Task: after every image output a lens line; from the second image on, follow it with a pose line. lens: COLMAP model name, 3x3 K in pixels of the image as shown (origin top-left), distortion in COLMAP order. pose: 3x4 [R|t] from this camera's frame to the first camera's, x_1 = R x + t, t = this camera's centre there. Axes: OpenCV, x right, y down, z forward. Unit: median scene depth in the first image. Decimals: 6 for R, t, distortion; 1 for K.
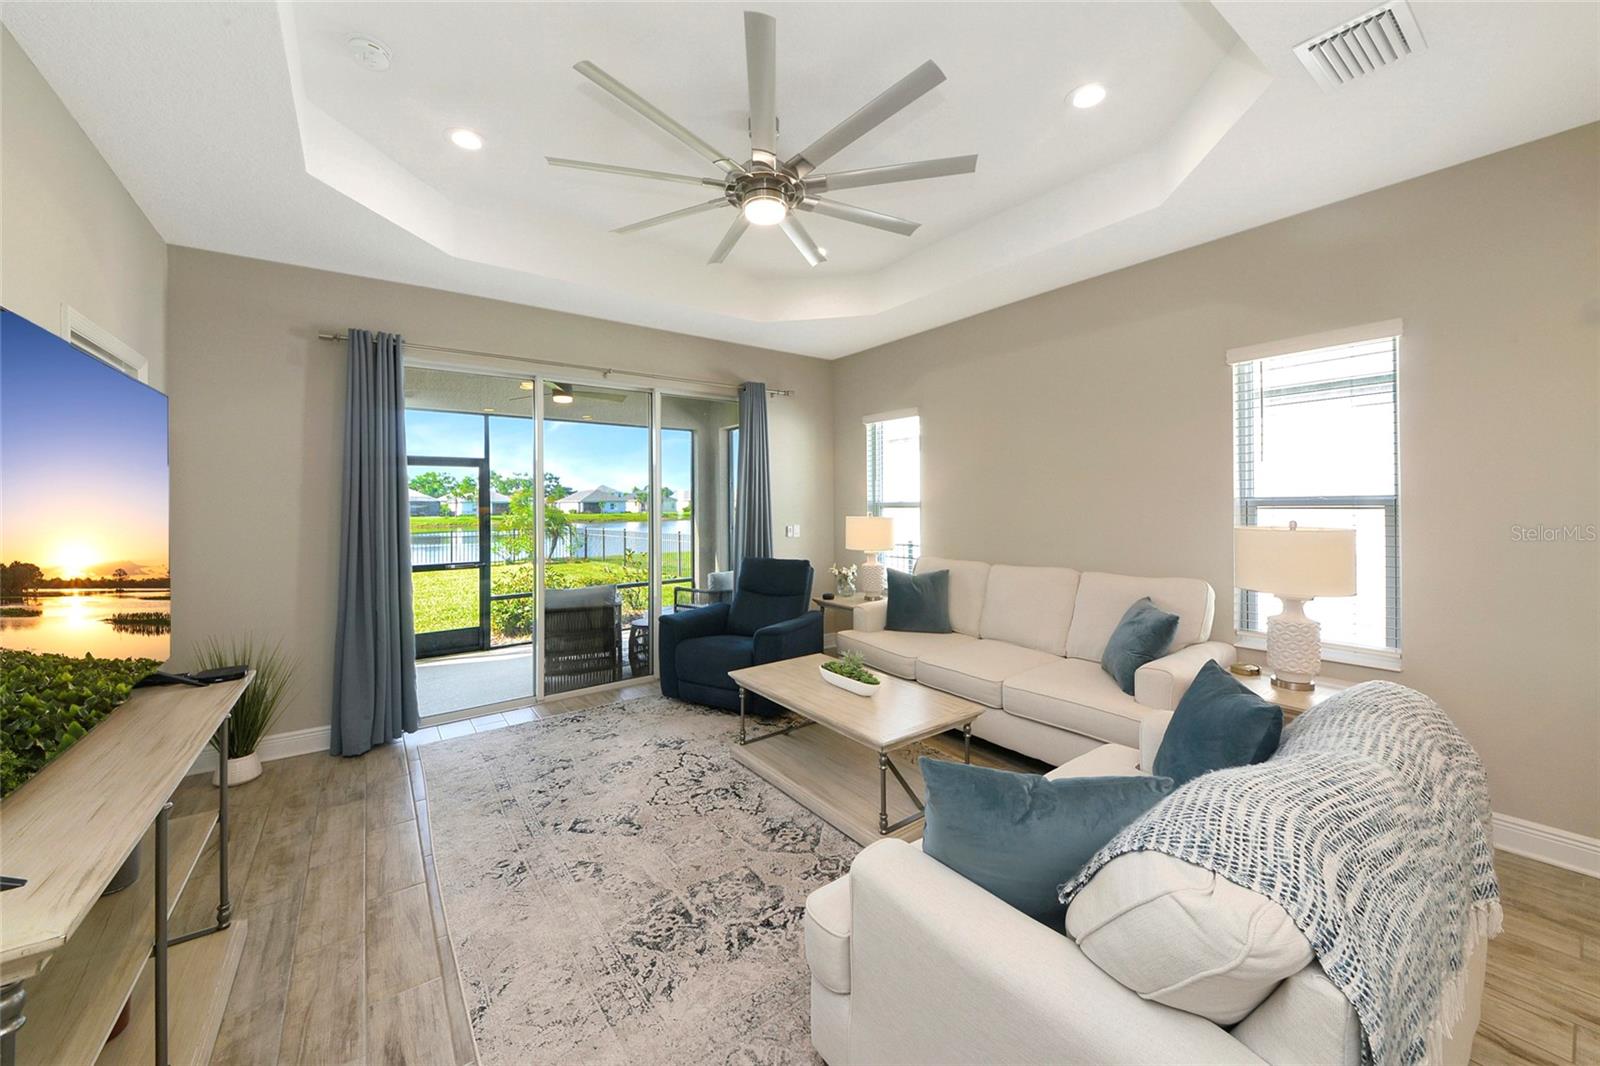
lens RADIAL K [[589.4, 0, 795.1], [0, 589.4, 503.0], [0, 0, 1]] dist [0.021089, -0.000114]
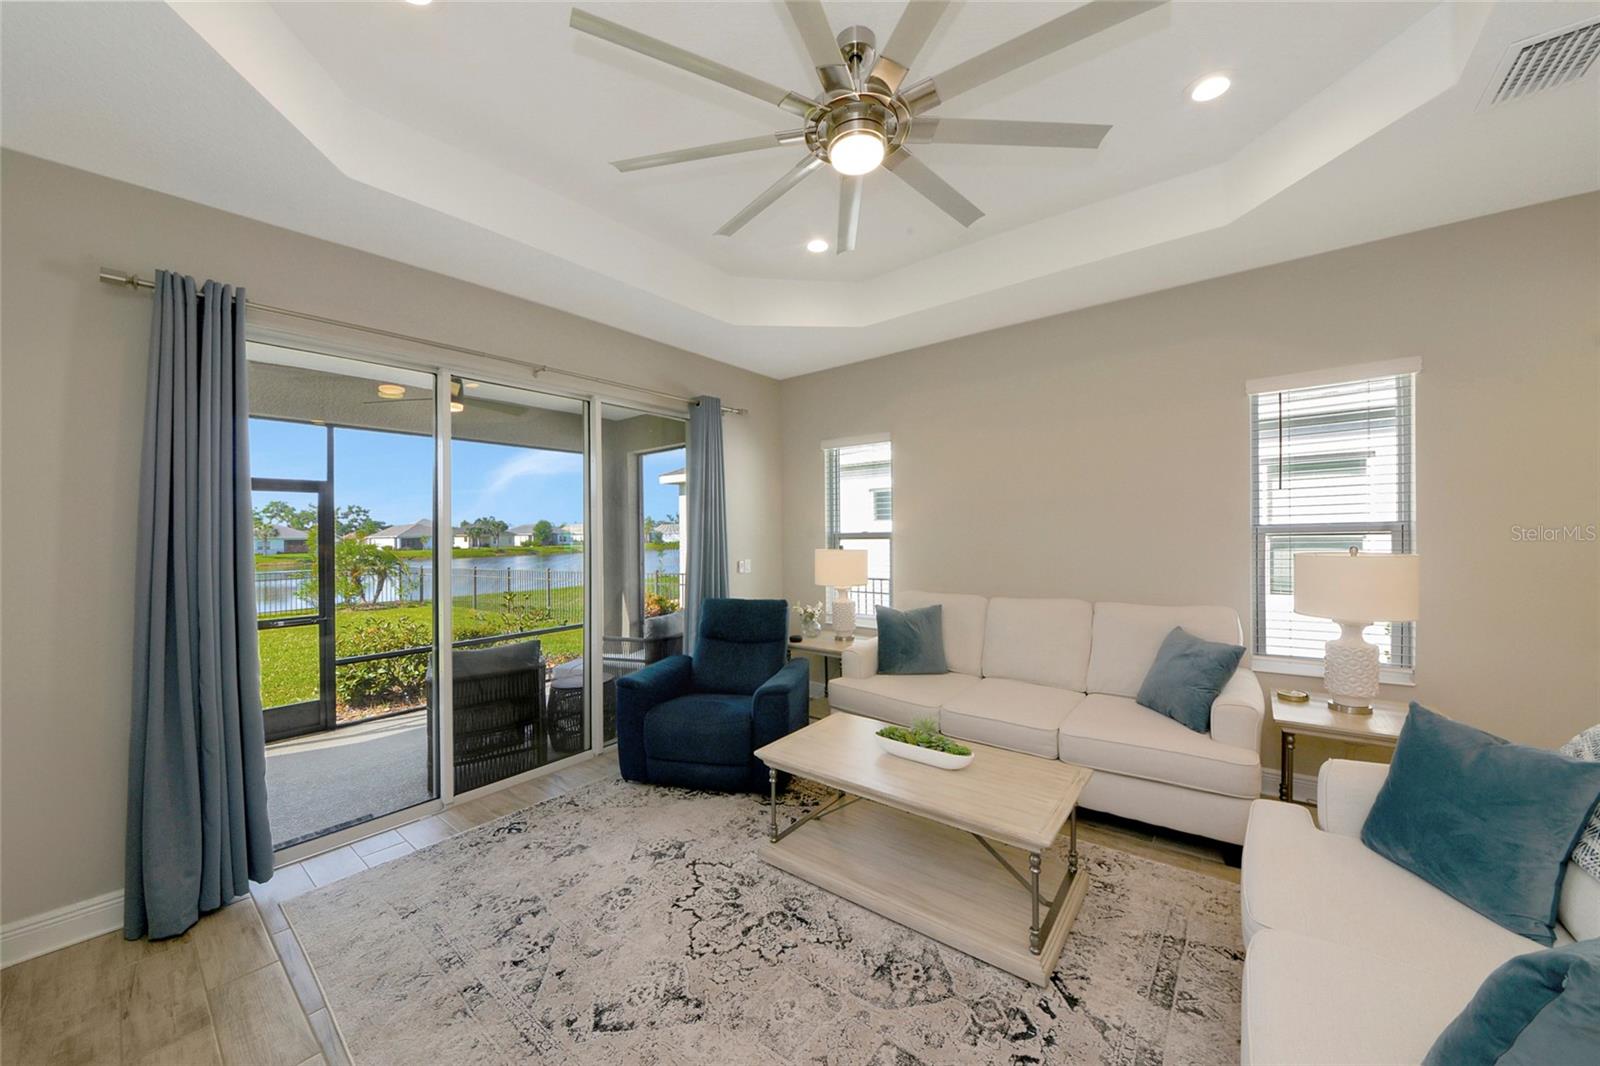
lens RADIAL K [[569.1, 0, 794.3], [0, 569.1, 525.8], [0, 0, 1]] dist [-0.000121, -0.008046]
pose [[0.964977, -0.005323, 0.262281, -0.214959], [0.009772, 0.999830, -0.015661, 0.000248], [-0.262153, 0.017676, 0.964864, 0.212945]]
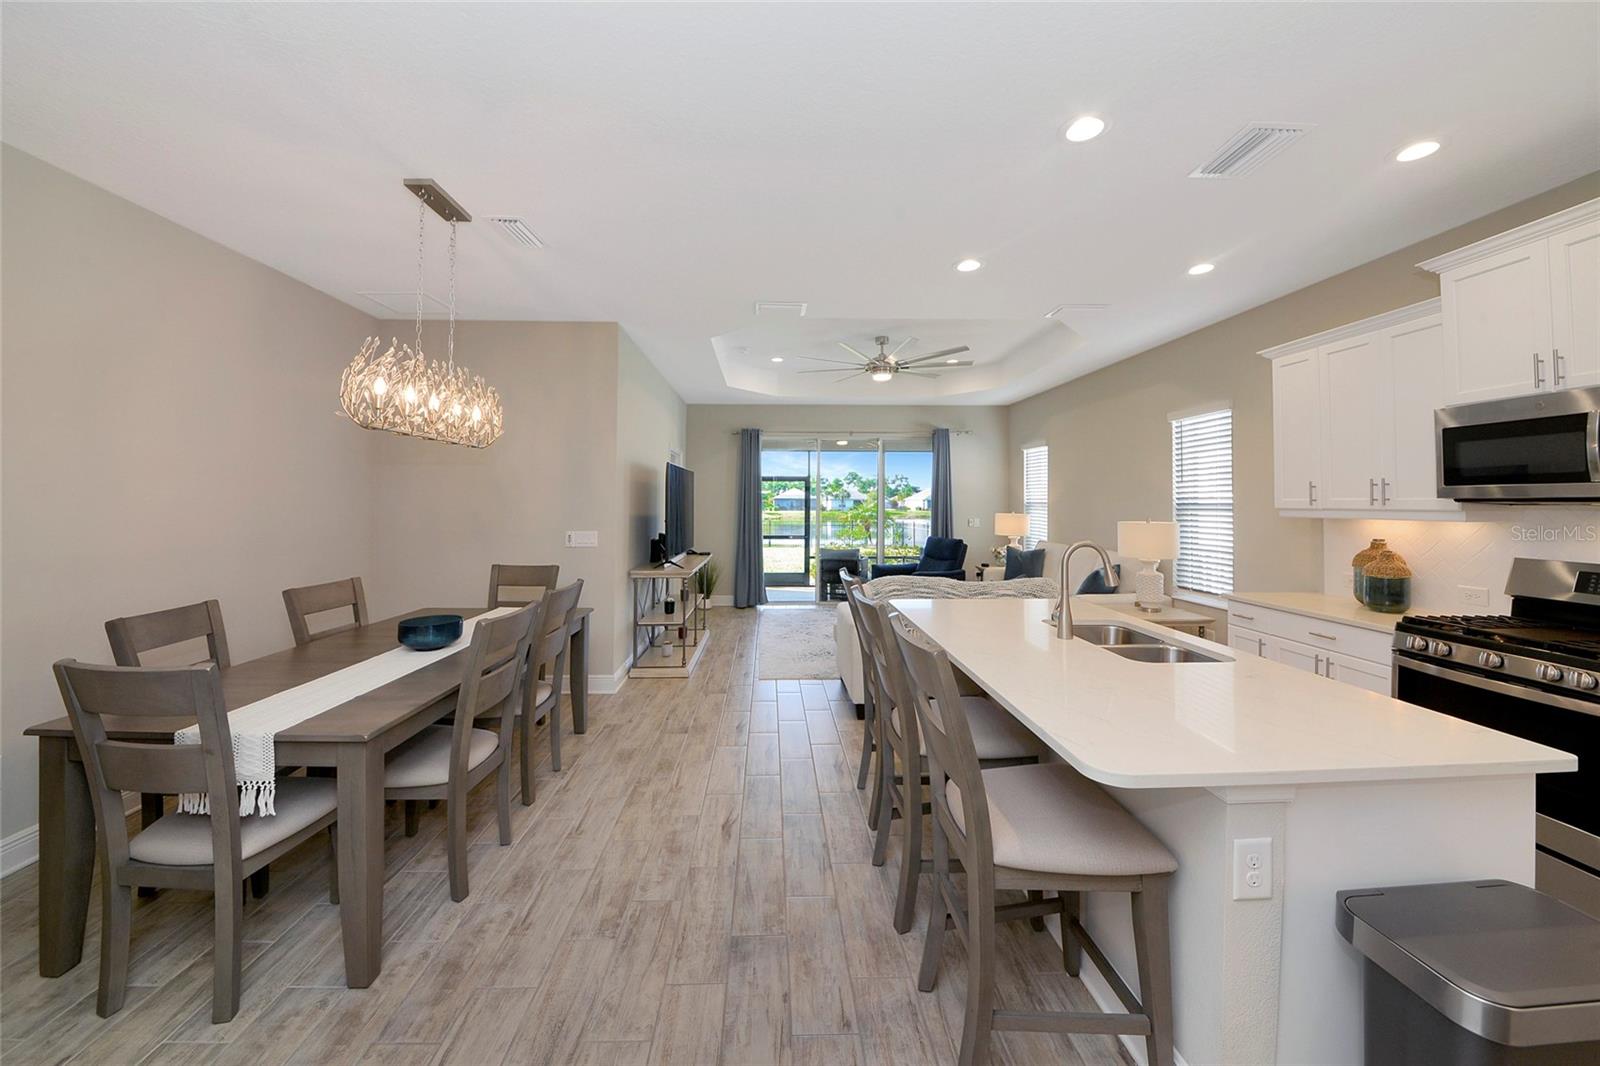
lens RADIAL K [[571.7, 0, 789.2], [0, 571.7, 493.6], [0, 0, 1]] dist [0.015937, -0.011927]
pose [[0.830798, 0.001629, -0.556572, 0.595423], [-0.008960, 0.999905, -0.010449, -0.010119], [0.556502, 0.013668, 0.830734, -0.687161]]
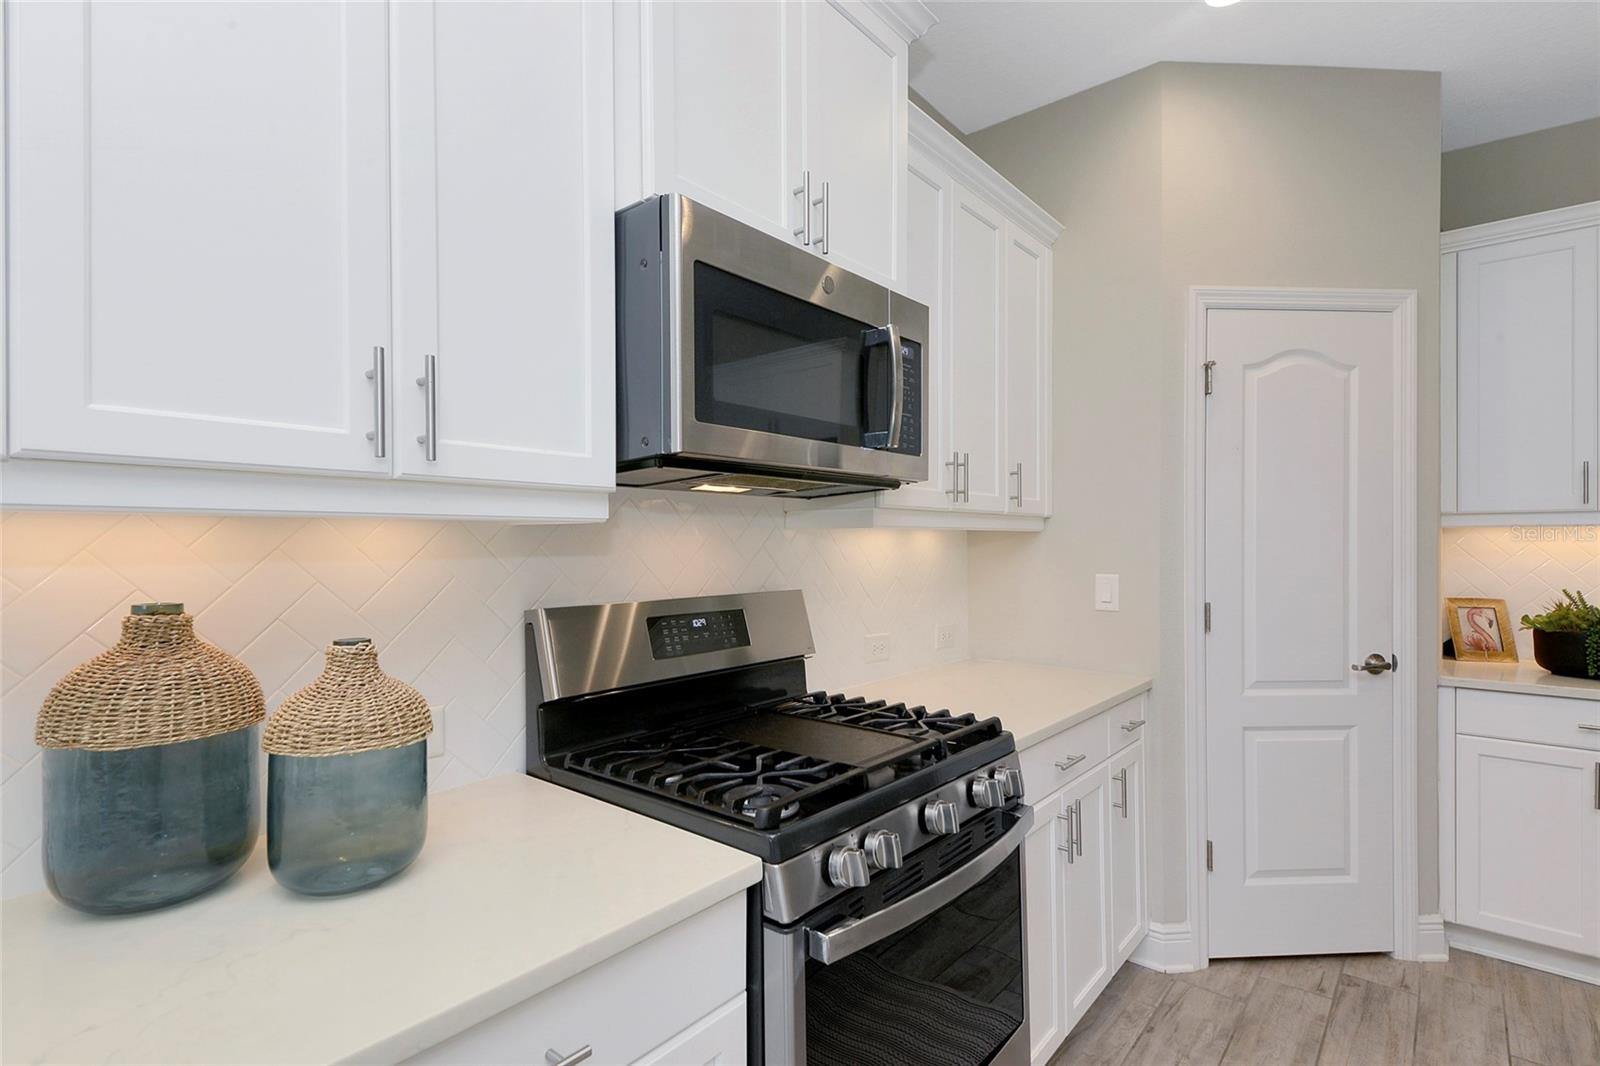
lens RADIAL K [[762.2, 0, 795.3], [0, 762.2, 542.1], [0, 0, 1]] dist [0.044165, -0.021524]
pose [[-0.239715, 0.006173, 0.970824, 0.540771], [0.002547, 0.999980, -0.005729, 0.018718], [-0.970840, 0.001099, -0.239726, 0.270088]]
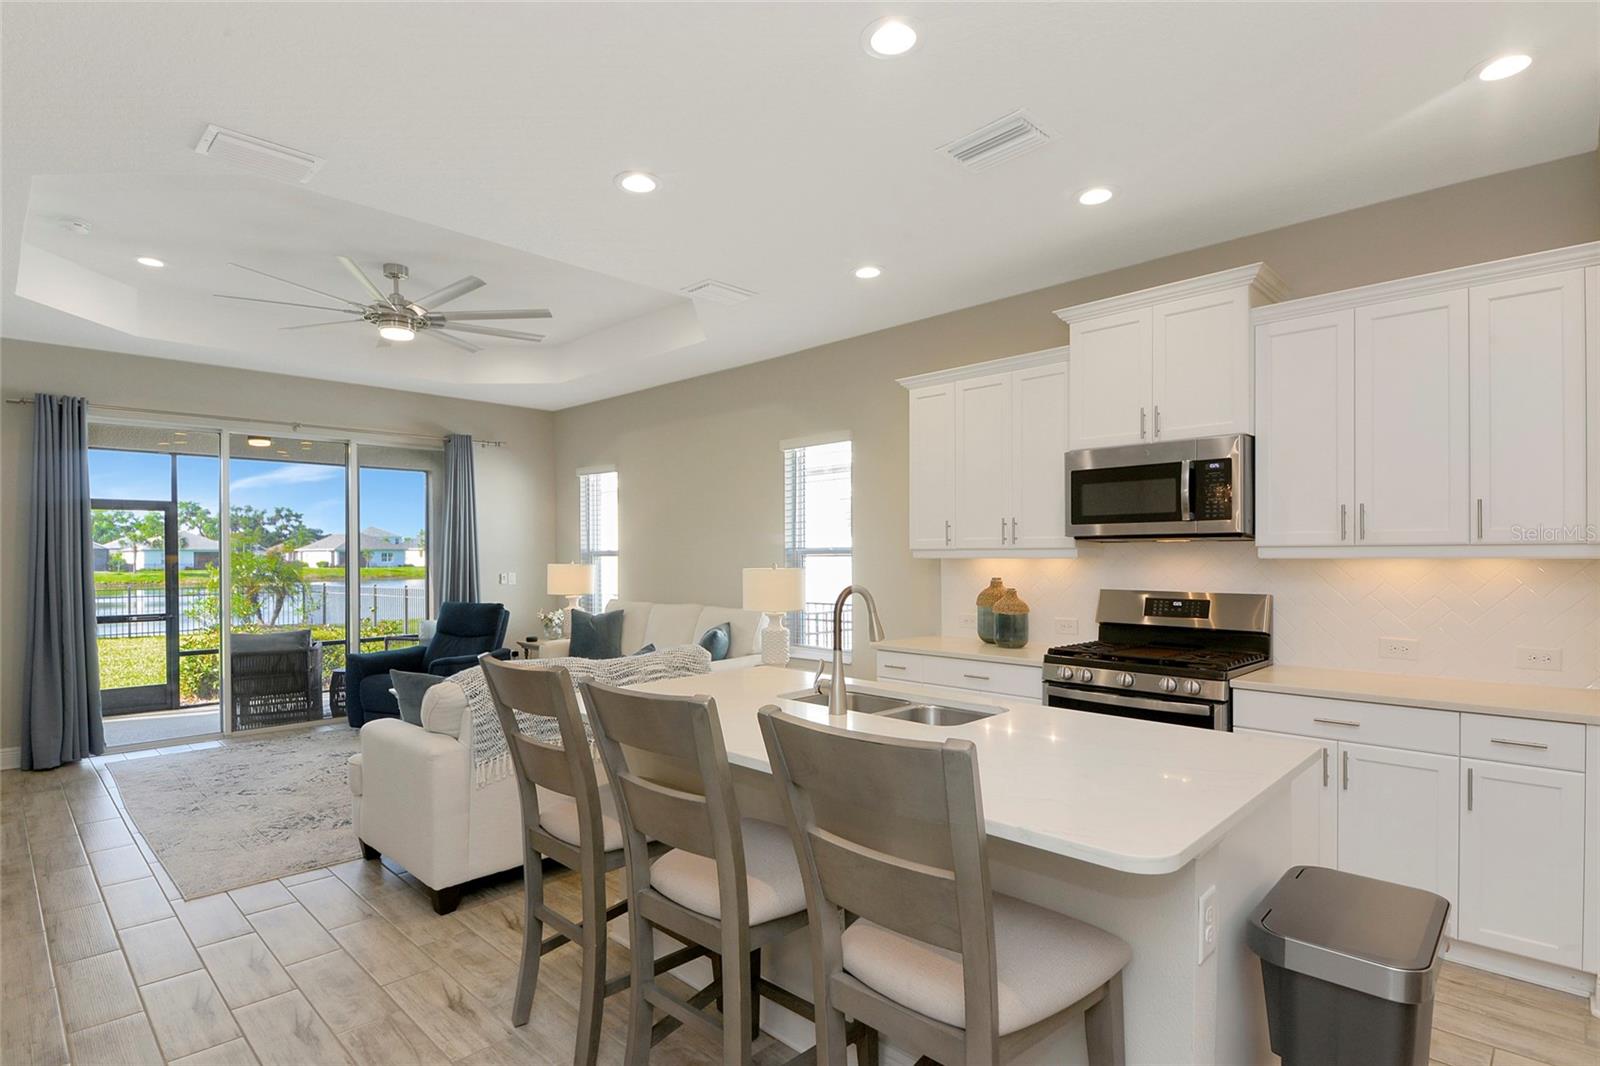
lens RADIAL K [[806.8, 0, 793.6], [0, 806.8, 561.8], [0, 0, 1]] dist [0.015387, -0.014877]
pose [[0.986504, 0.002109, 0.163722, 0.363538], [-0.003731, 0.999947, 0.009601, 0.004511], [-0.163693, -0.010082, 0.986460, -0.651087]]
